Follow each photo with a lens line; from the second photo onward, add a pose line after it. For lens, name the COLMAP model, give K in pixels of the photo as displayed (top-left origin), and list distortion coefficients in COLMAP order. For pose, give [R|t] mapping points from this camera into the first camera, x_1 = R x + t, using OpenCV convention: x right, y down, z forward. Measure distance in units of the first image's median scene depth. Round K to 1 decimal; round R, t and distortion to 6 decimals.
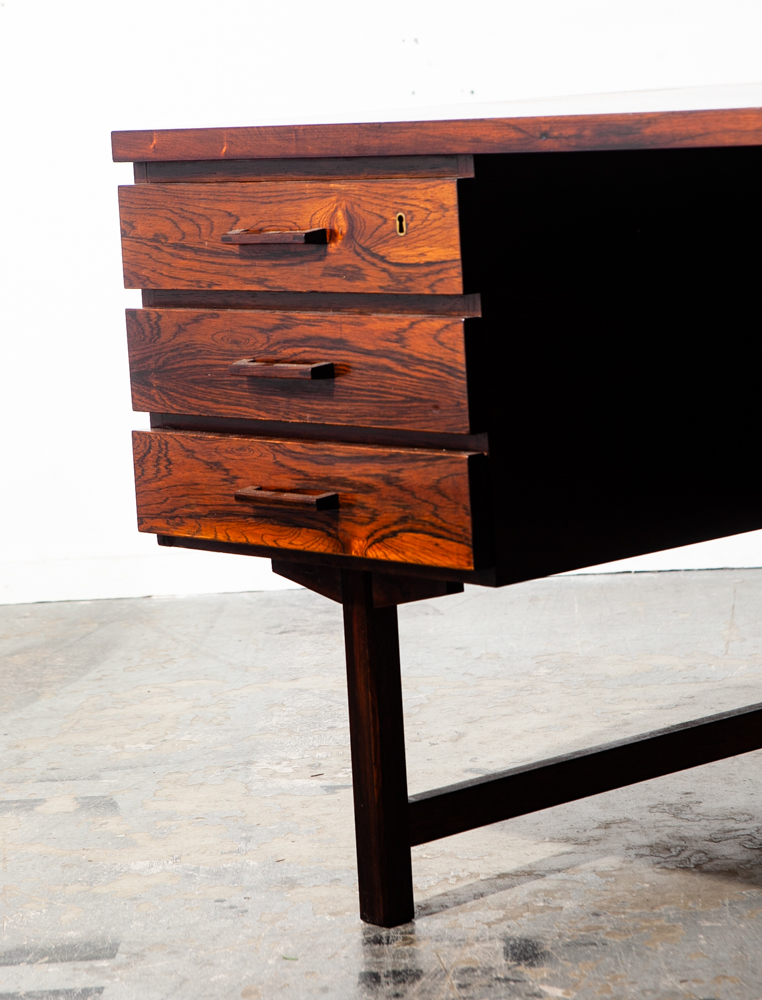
lens RADIAL K [[3134.7, 0, 311.2], [0, 3134.7, 363.3], [0, 0, 1]] dist [0.400336, 0.786683]
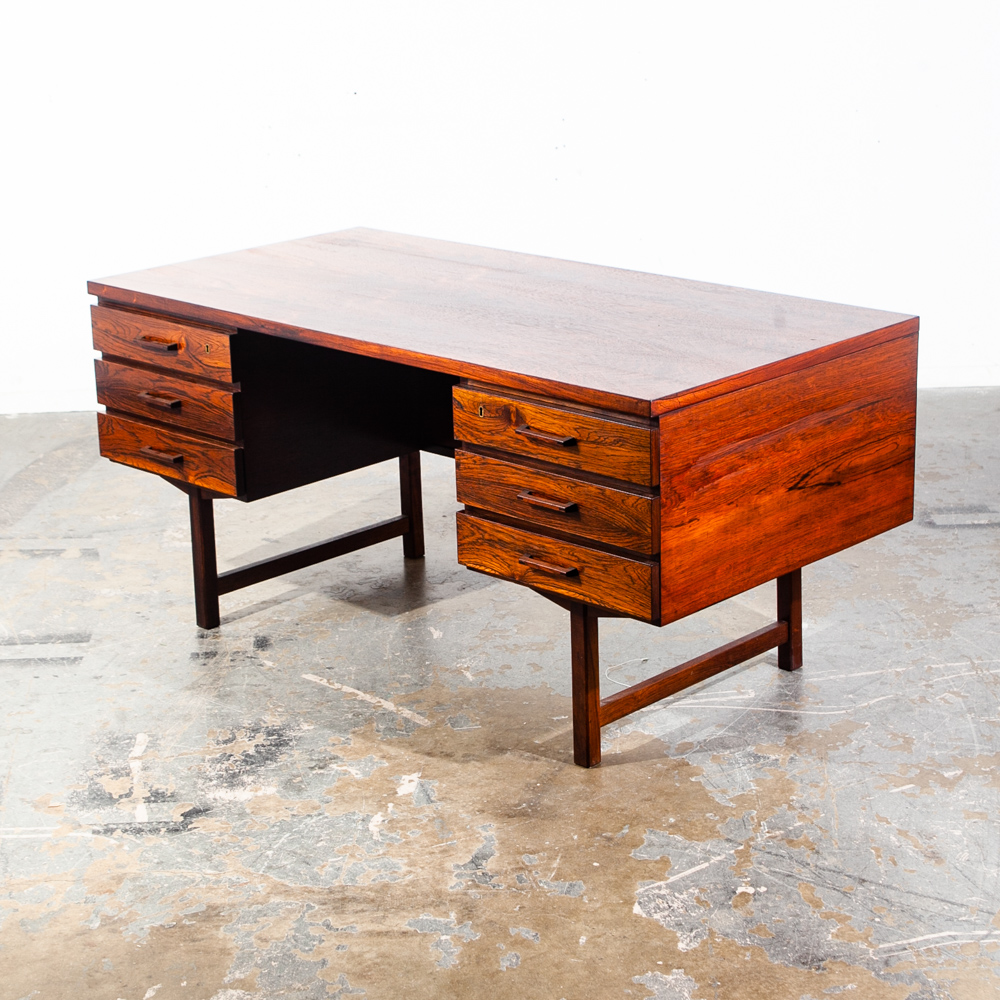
lens RADIAL K [[2260.4, 0, 499.8], [0, 2260.4, 475.7], [0, 0, 1]] dist [-0.010828, 0.228098]
pose [[0.996580, 0.014458, 0.081364, 0.101627], [-0.029927, 0.980888, 0.192260, -0.260232], [-0.077029, -0.194037, 0.977965, -0.621481]]
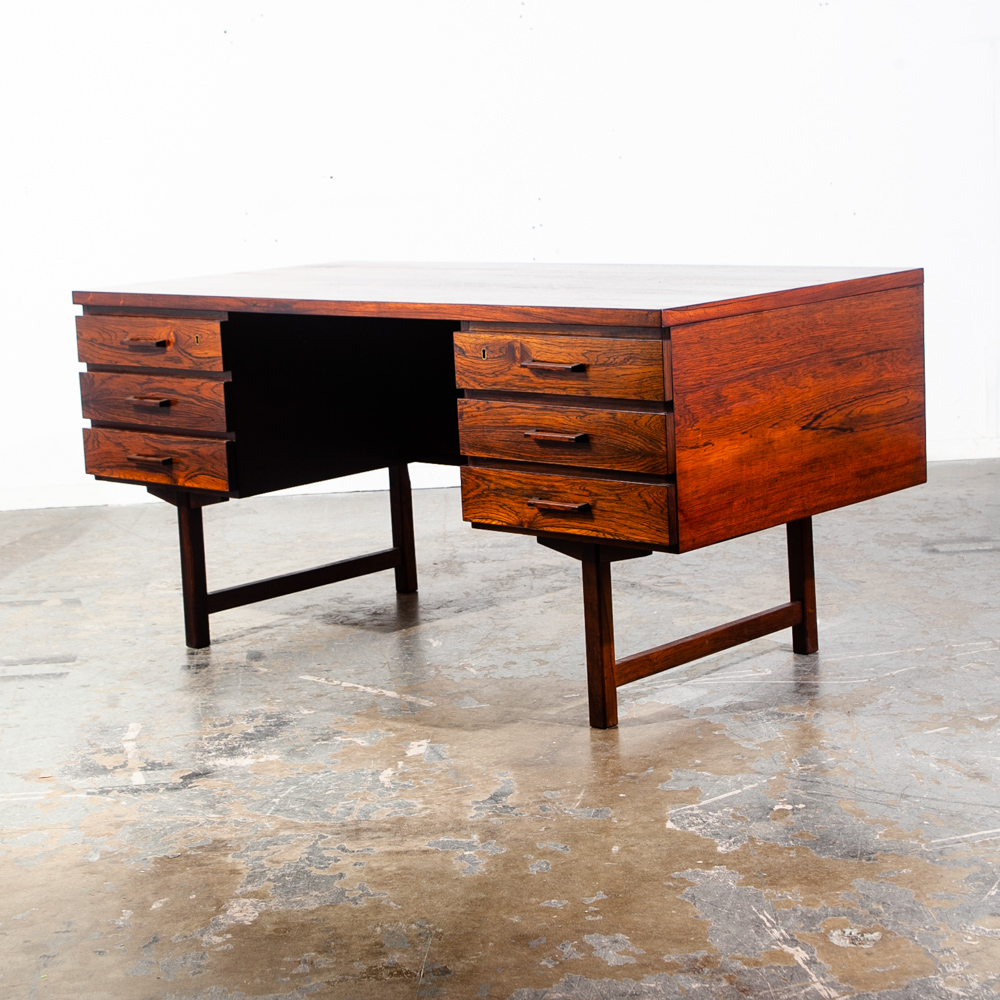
lens RADIAL K [[2253.6, 0, 475.6], [0, 2253.6, 466.5], [0, 0, 1]] dist [0.012579, 0.109921]
pose [[0.995797, -0.000454, 0.091589, 0.074105], [-0.004636, 0.998456, 0.055352, -0.040862], [-0.091472, -0.055544, 0.994257, -0.601233]]
